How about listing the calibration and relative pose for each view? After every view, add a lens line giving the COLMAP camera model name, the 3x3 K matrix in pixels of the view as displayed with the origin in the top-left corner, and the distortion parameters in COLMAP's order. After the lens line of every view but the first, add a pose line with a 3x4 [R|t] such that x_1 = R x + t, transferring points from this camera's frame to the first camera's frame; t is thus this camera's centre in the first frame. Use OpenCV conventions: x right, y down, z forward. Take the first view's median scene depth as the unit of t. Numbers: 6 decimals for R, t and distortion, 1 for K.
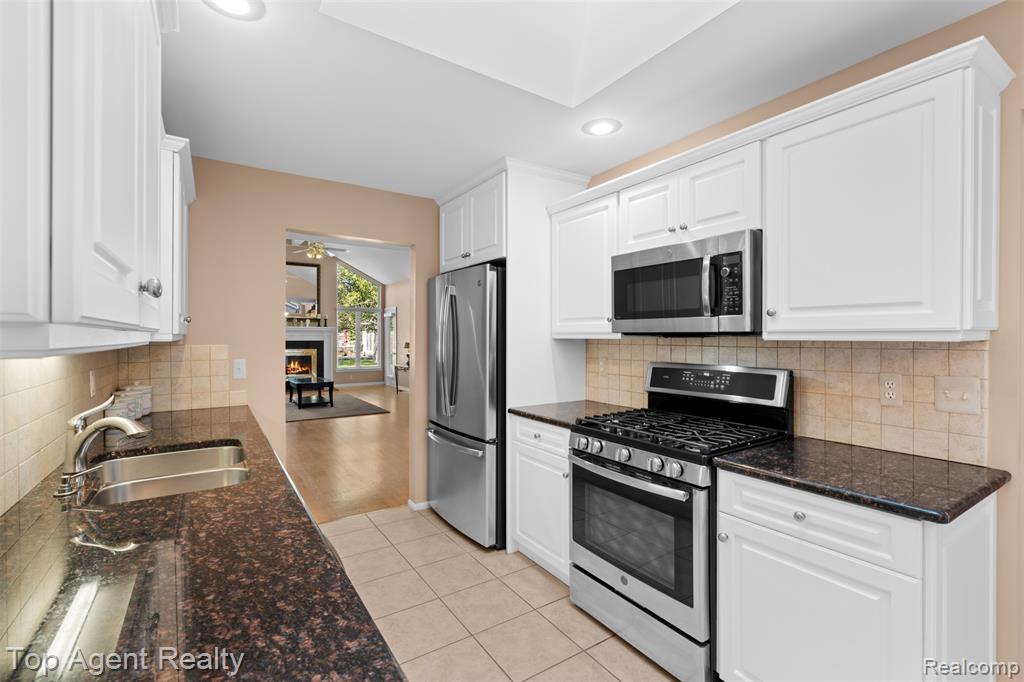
lens RADIAL K [[459.6, 0, 507.9], [0, 459.6, 339.4], [0, 0, 1]] dist [-0.009493, 0.002752]
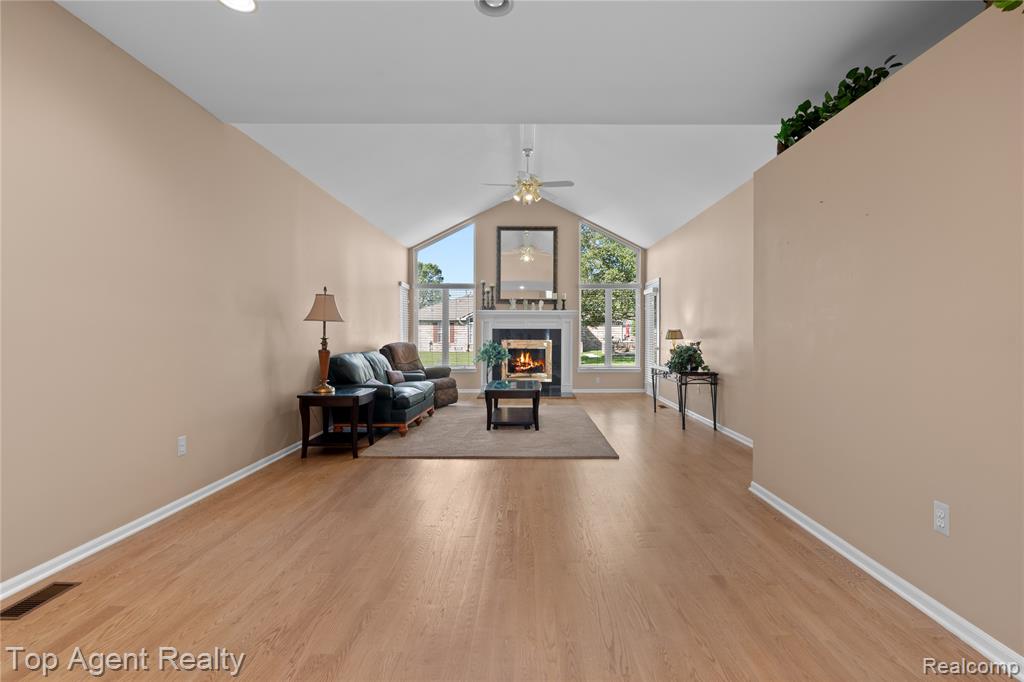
lens RADIAL K [[459.6, 0, 521.8], [0, 459.6, 337.7], [0, 0, 1]] dist [-0.009493, 0.002752]
pose [[0.833362, 0.009255, -0.552651, -0.188199], [-0.007434, 0.999957, 0.005537, 0.056733], [0.552678, -0.000506, 0.833395, 1.482502]]
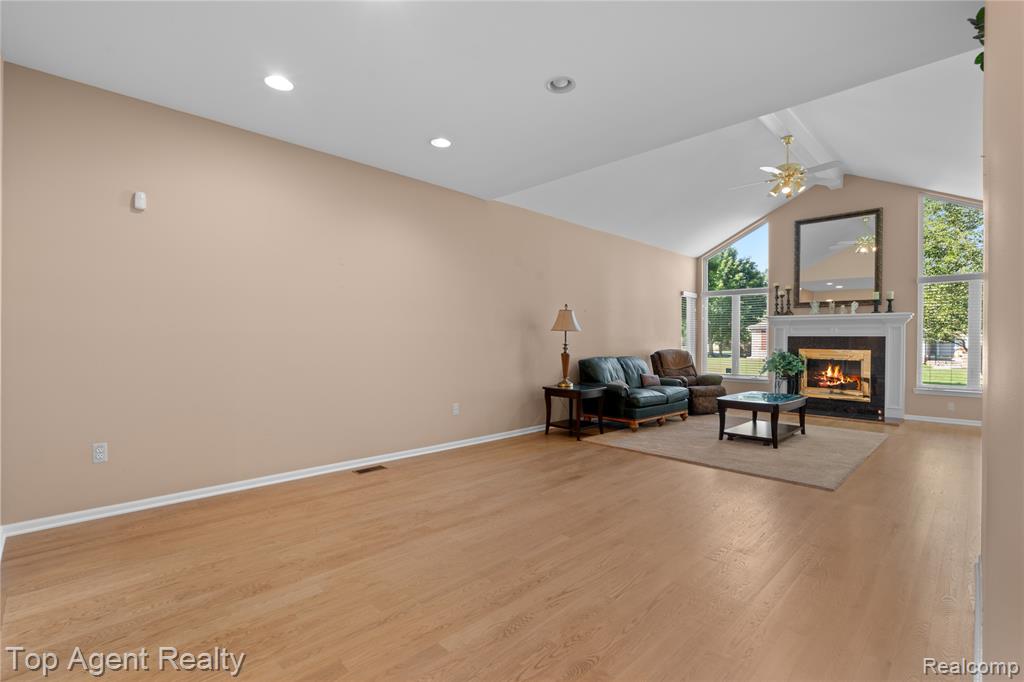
lens RADIAL K [[459.6, 0, 521.4], [0, 459.6, 340.3], [0, 0, 1]] dist [-0.009493, 0.002752]
pose [[0.207709, 0.005893, -0.978173, 0.311836], [-0.013518, 0.999904, 0.003154, 0.052037], [0.978097, 0.012568, 0.207769, 1.816632]]
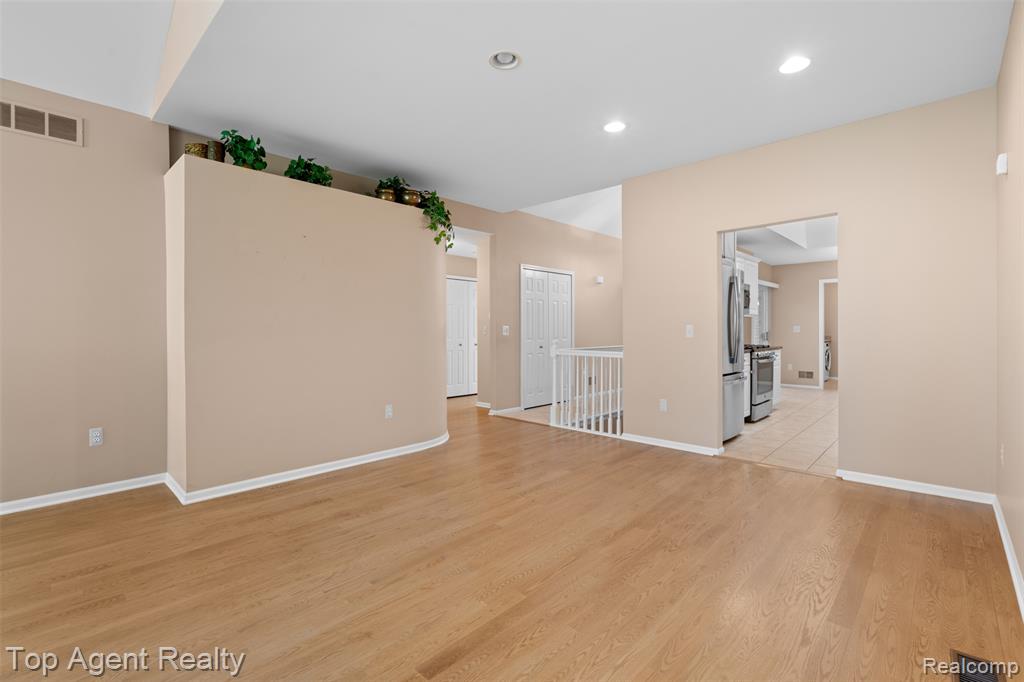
lens RADIAL K [[459.6, 0, 515.3], [0, 459.6, 333.7], [0, 0, 1]] dist [-0.009493, 0.002752]
pose [[-0.234564, -0.006188, 0.972081, -1.599032], [0.011219, 0.999896, 0.009072, 0.051909], [-0.972036, 0.013034, -0.234470, 2.312725]]
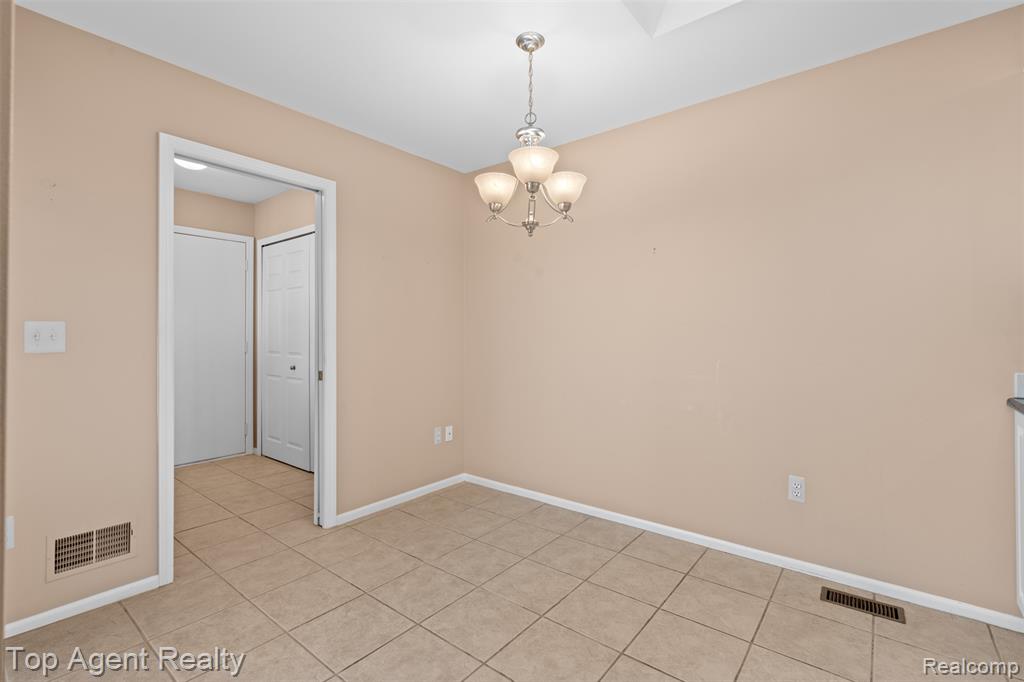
lens RADIAL K [[459.6, 0, 516.9], [0, 459.6, 338.2], [0, 0, 1]] dist [-0.009493, 0.002752]
pose [[-0.948696, -0.001640, -0.316186, 0.647325], [-0.005068, 0.999937, 0.010020, 0.068982], [0.316150, 0.011108, -0.948644, 0.442964]]
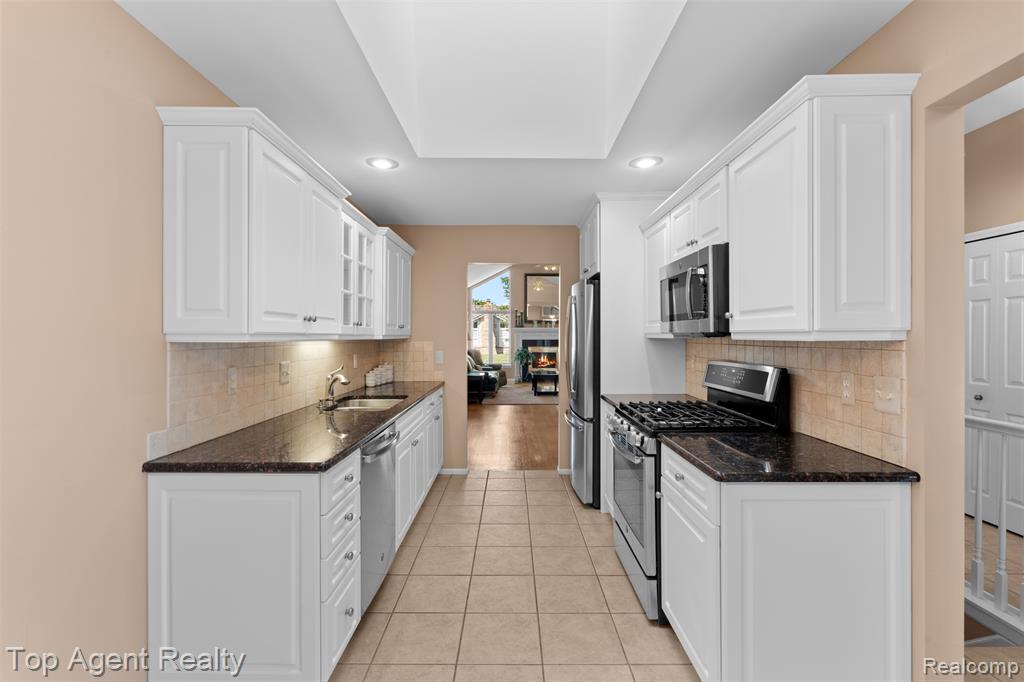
lens RADIAL K [[459.6, 0, 509.3], [0, 459.6, 336.4], [0, 0, 1]] dist [-0.009493, 0.002752]
pose [[0.835322, -0.000468, -0.549761, 0.479405], [-0.002295, 0.999988, -0.004337, -0.000144], [0.549756, 0.004885, 0.835311, -0.169851]]
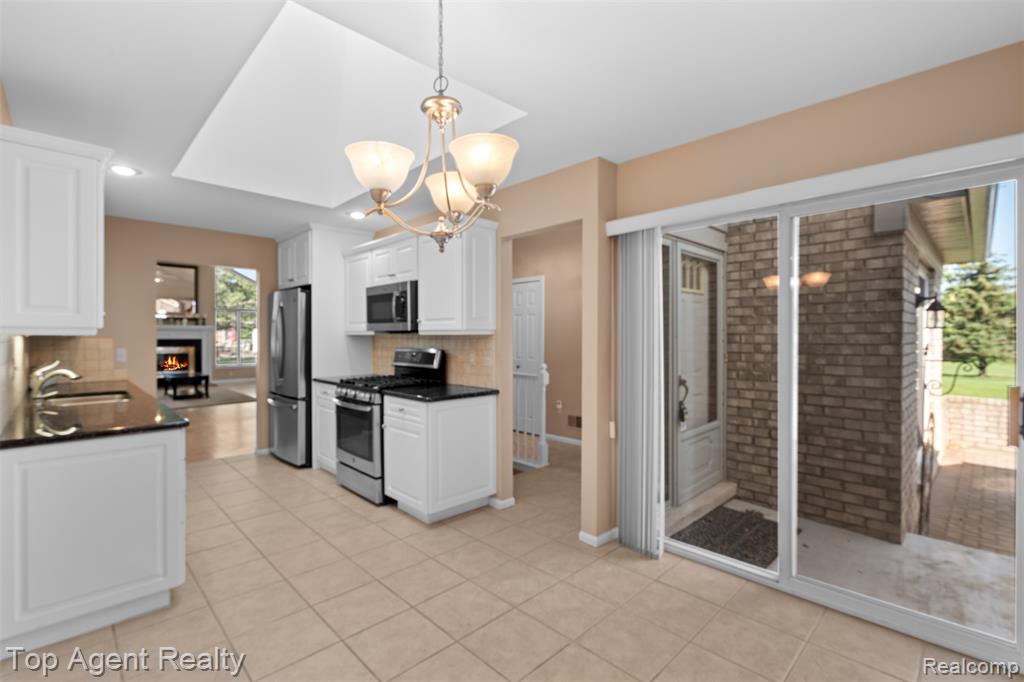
lens RADIAL K [[459.6, 0, 510.9], [0, 459.6, 338.7], [0, 0, 1]] dist [-0.009493, 0.002752]
pose [[0.980430, -0.001201, 0.196862, 0.367818], [0.001250, 0.999999, -0.000121, 0.013774], [-0.196862, 0.000365, 0.980431, -0.715974]]
